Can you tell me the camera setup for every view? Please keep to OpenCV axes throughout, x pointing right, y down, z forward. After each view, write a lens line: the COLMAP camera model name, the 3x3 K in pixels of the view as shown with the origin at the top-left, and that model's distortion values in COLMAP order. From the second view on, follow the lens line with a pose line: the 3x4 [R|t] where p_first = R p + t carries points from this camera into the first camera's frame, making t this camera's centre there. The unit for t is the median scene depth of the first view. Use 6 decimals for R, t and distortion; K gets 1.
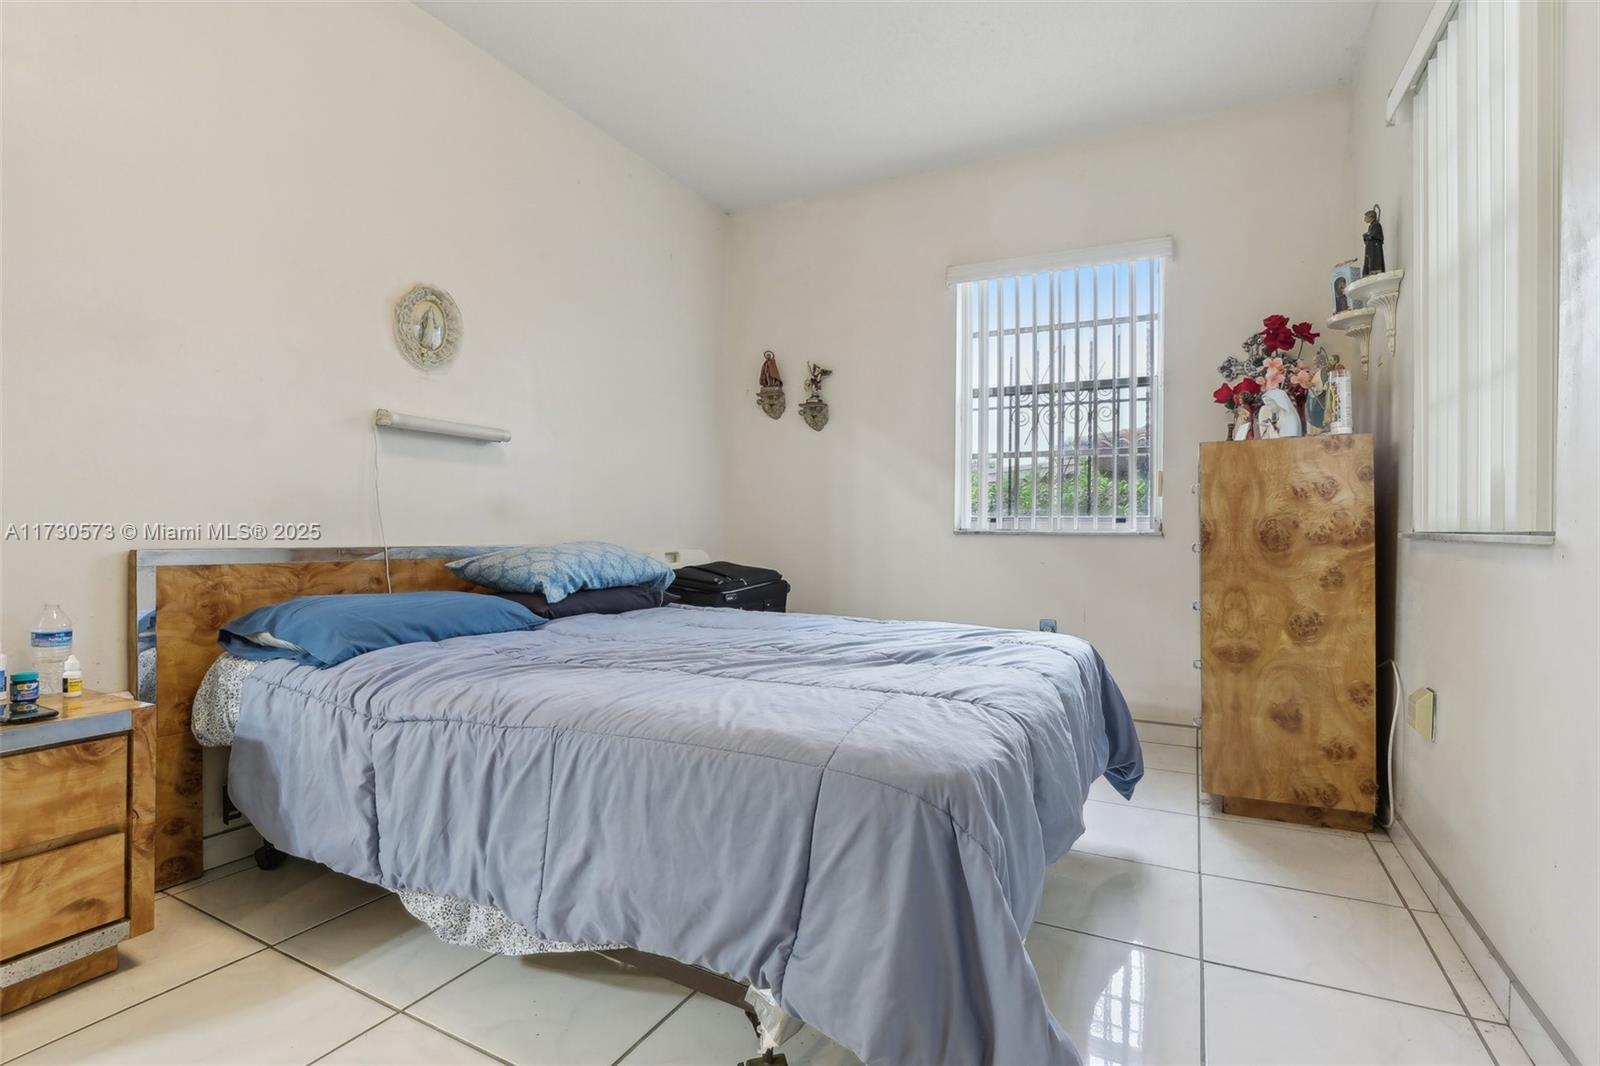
lens RADIAL K [[758.5, 0, 812.3], [0, 758.5, 529.7], [0, 0, 1]] dist [-0.007238, 0.001525]
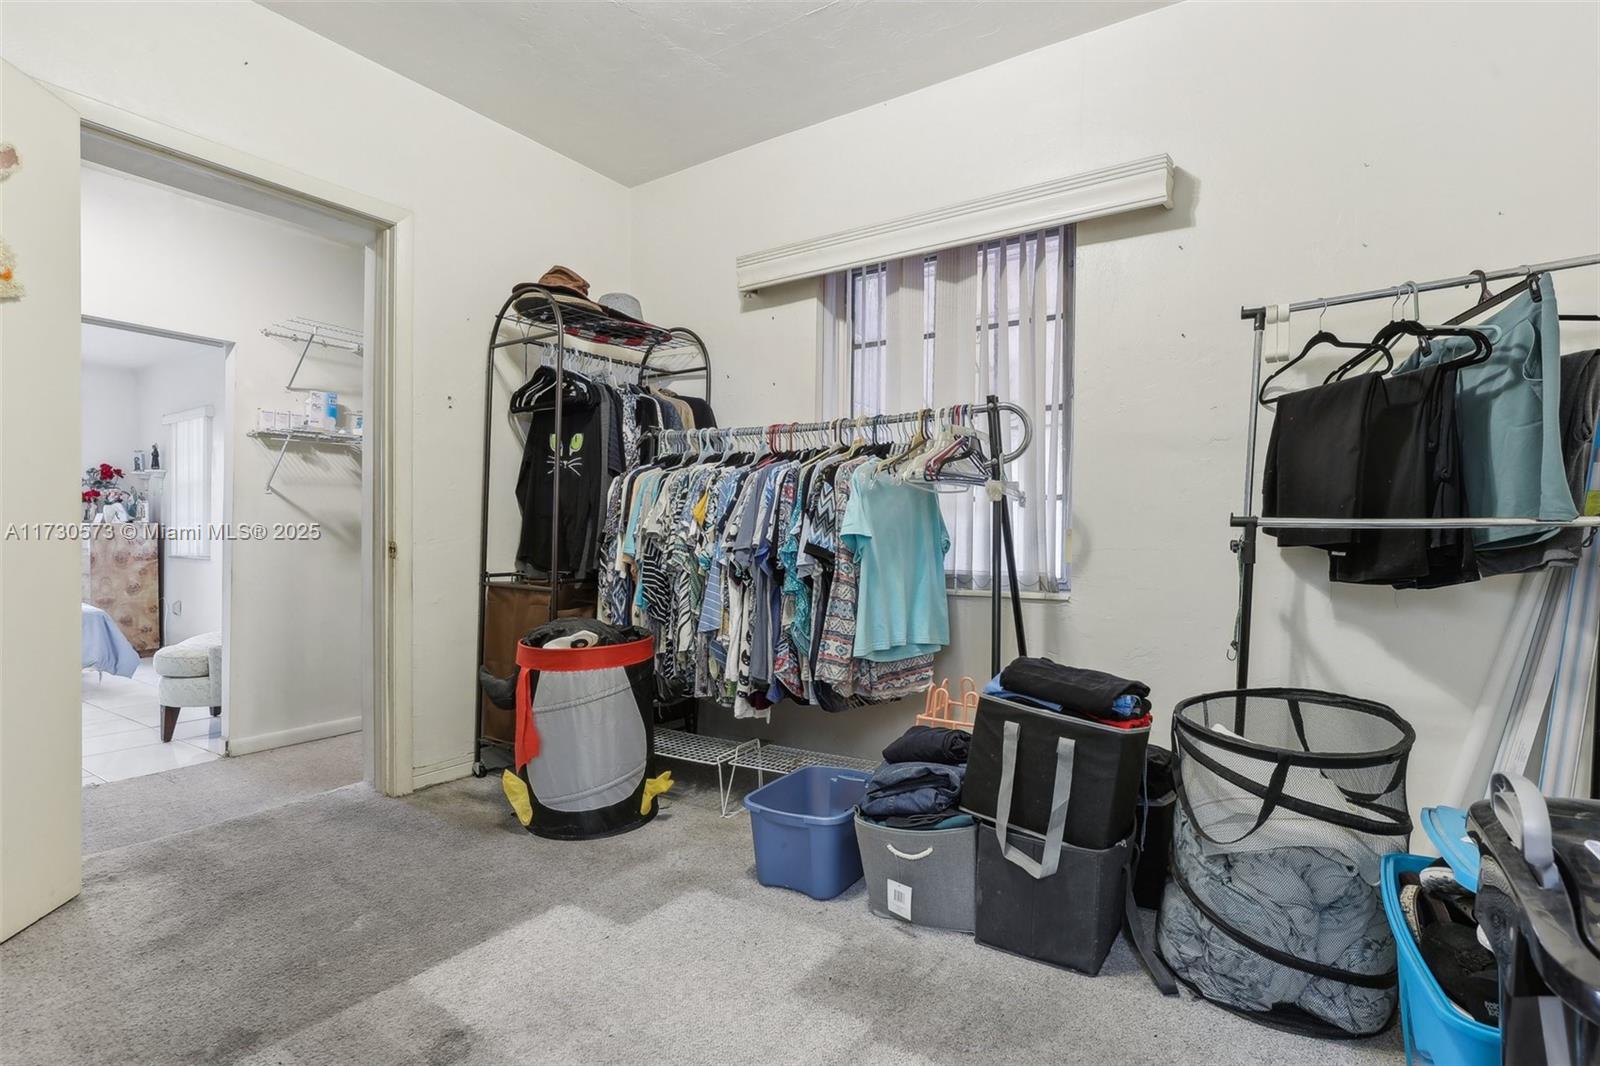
lens RADIAL K [[758.5, 0, 776.8], [0, 758.5, 532.1], [0, 0, 1]] dist [-0.007238, 0.001525]
pose [[0.150375, -0.002470, 0.988626, -1.861008], [0.003565, 0.999992, 0.001956, -0.087195], [-0.988623, 0.003230, 0.150383, -1.895751]]
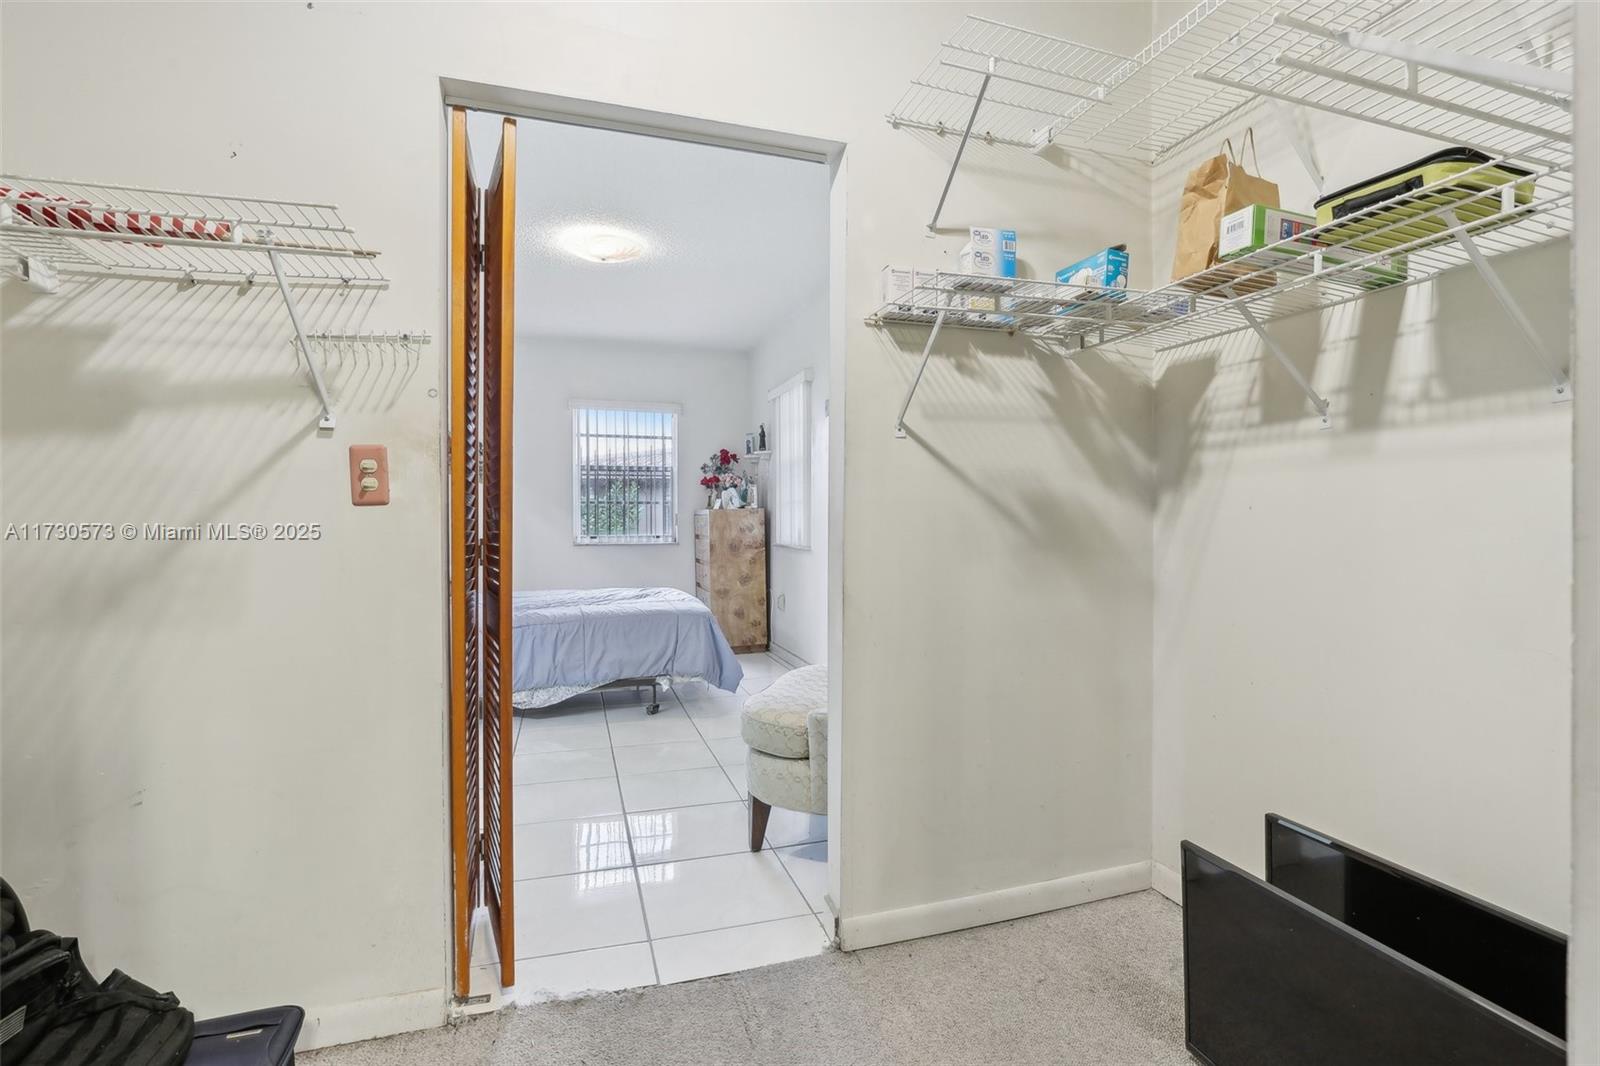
lens RADIAL K [[758.5, 0, 805.6], [0, 758.5, 525.9], [0, 0, 1]] dist [-0.007238, 0.001525]
pose [[0.718376, -0.012854, 0.695537, -1.094051], [0.010497, 0.999916, 0.007638, -0.082071], [-0.695576, 0.001814, 0.718450, -1.117476]]
